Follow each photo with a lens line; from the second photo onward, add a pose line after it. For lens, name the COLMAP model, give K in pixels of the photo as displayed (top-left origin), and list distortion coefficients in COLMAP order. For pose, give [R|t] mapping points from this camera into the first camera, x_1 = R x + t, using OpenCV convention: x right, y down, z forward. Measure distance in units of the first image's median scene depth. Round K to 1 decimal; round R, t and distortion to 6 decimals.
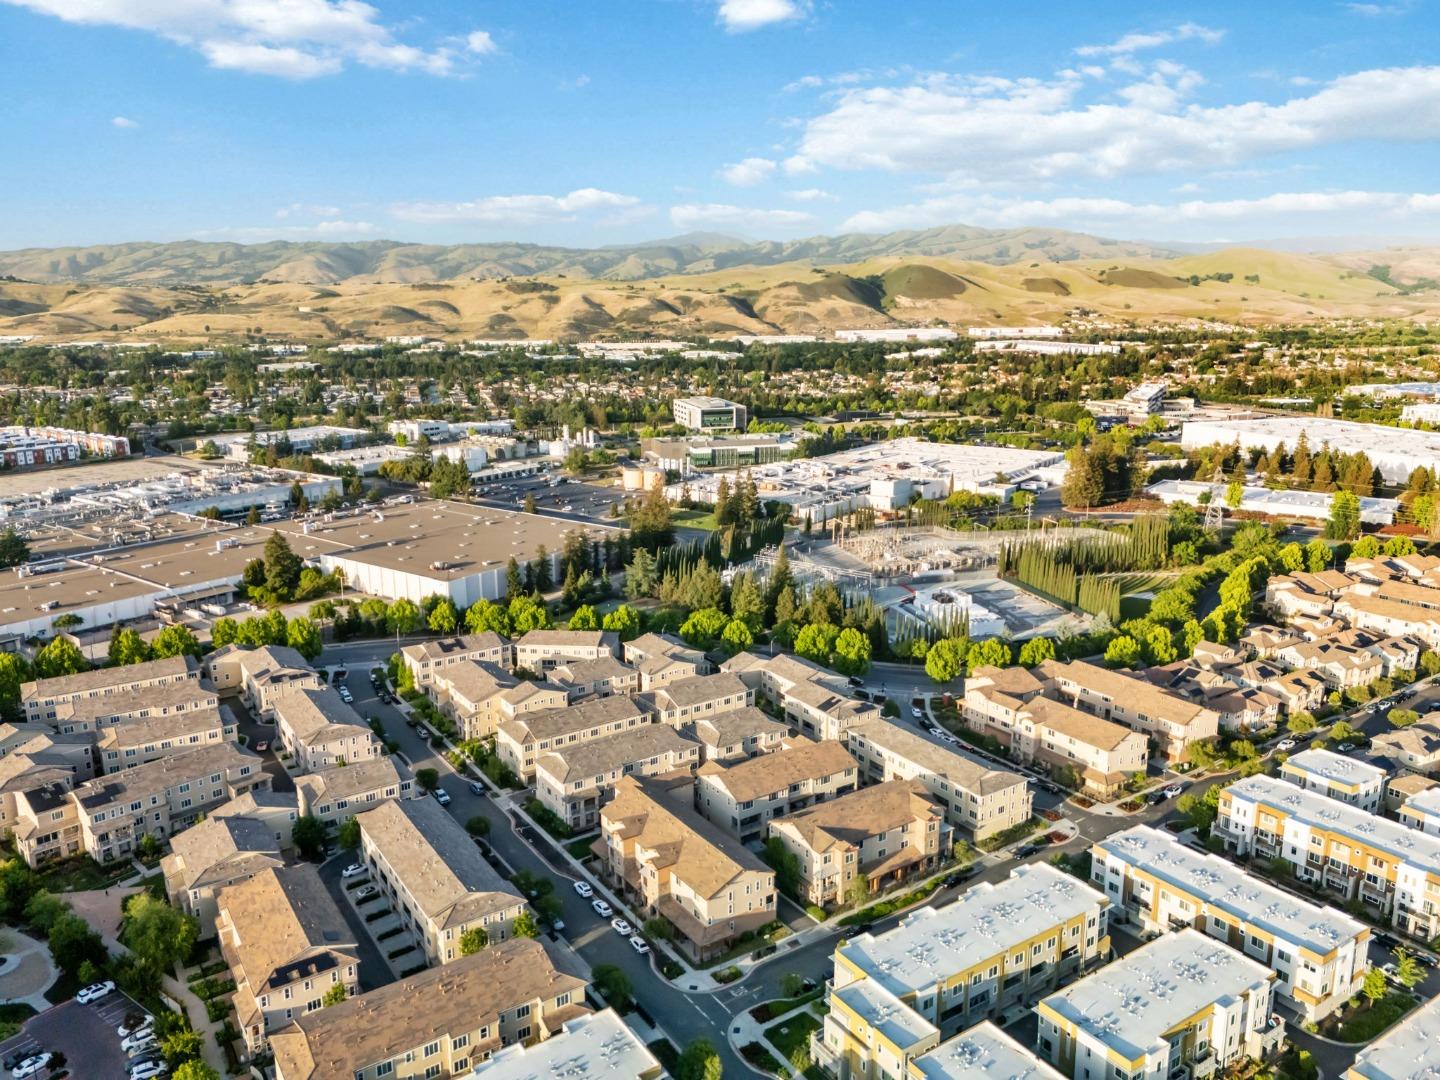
lens RADIAL K [[1079.7, 0, 723.1], [0, 1079.7, 546.3], [0, 0, 1]] dist [0.086527, -0.103224]
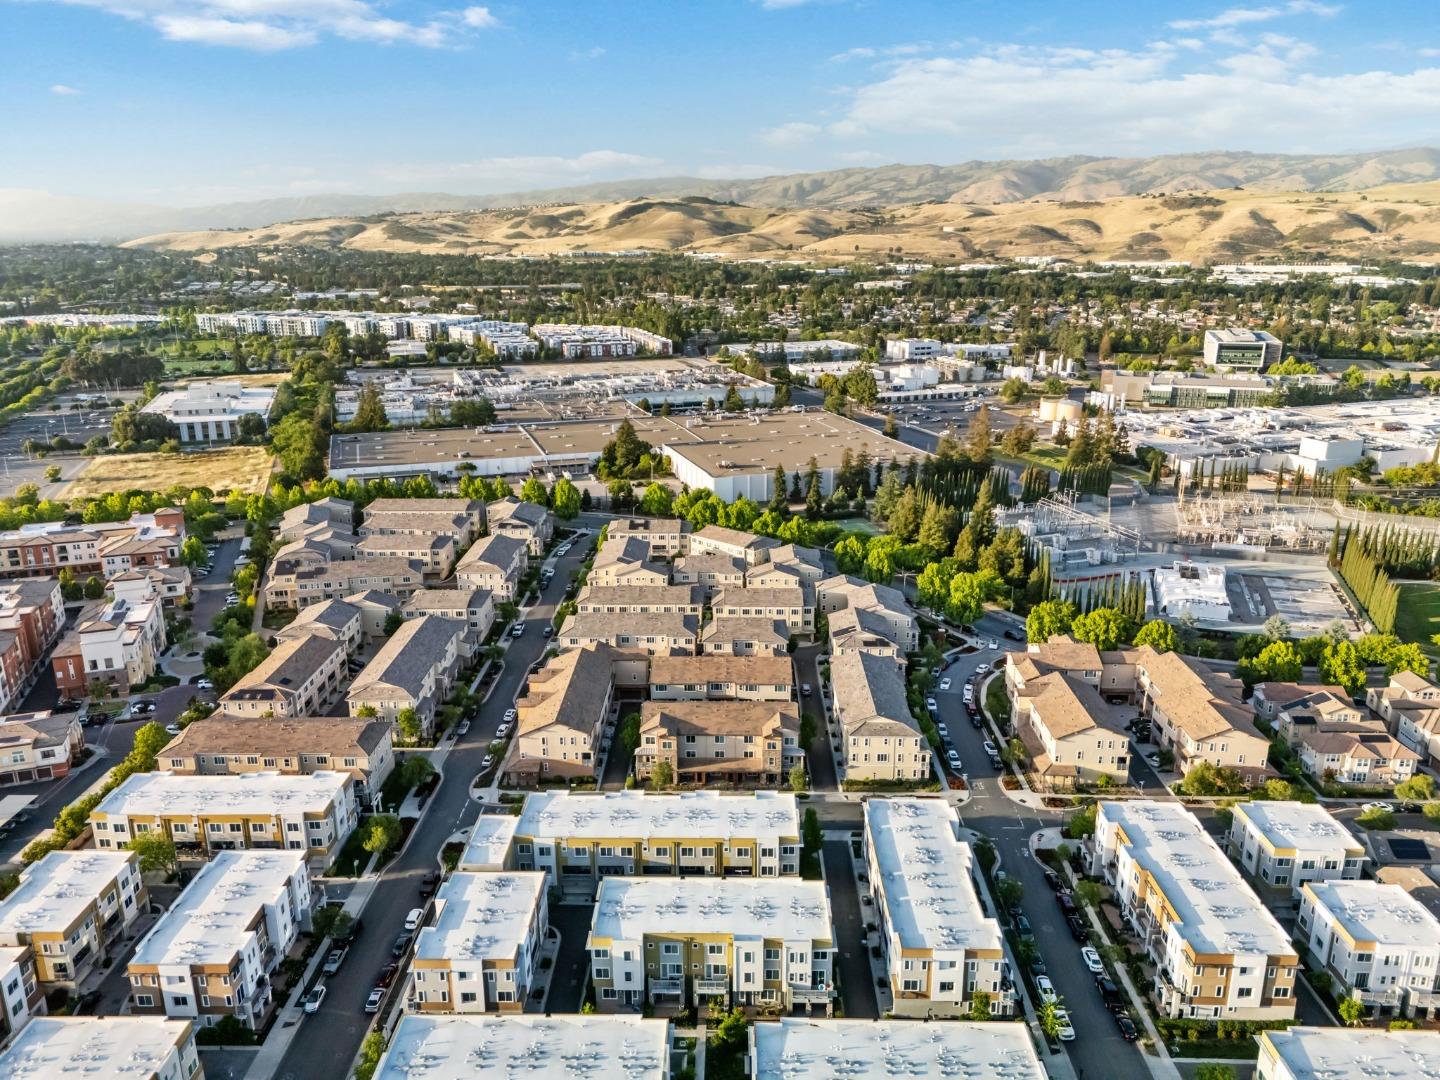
lens RADIAL K [[1079.7, 0, 723.1], [0, 1079.7, 546.3], [0, 0, 1]] dist [0.086527, -0.103224]
pose [[0.810676, 0.167171, -0.561123, 0.219627], [-0.127320, 0.985772, 0.109739, -0.012005], [0.571484, -0.017521, 0.820426, 0.038779]]
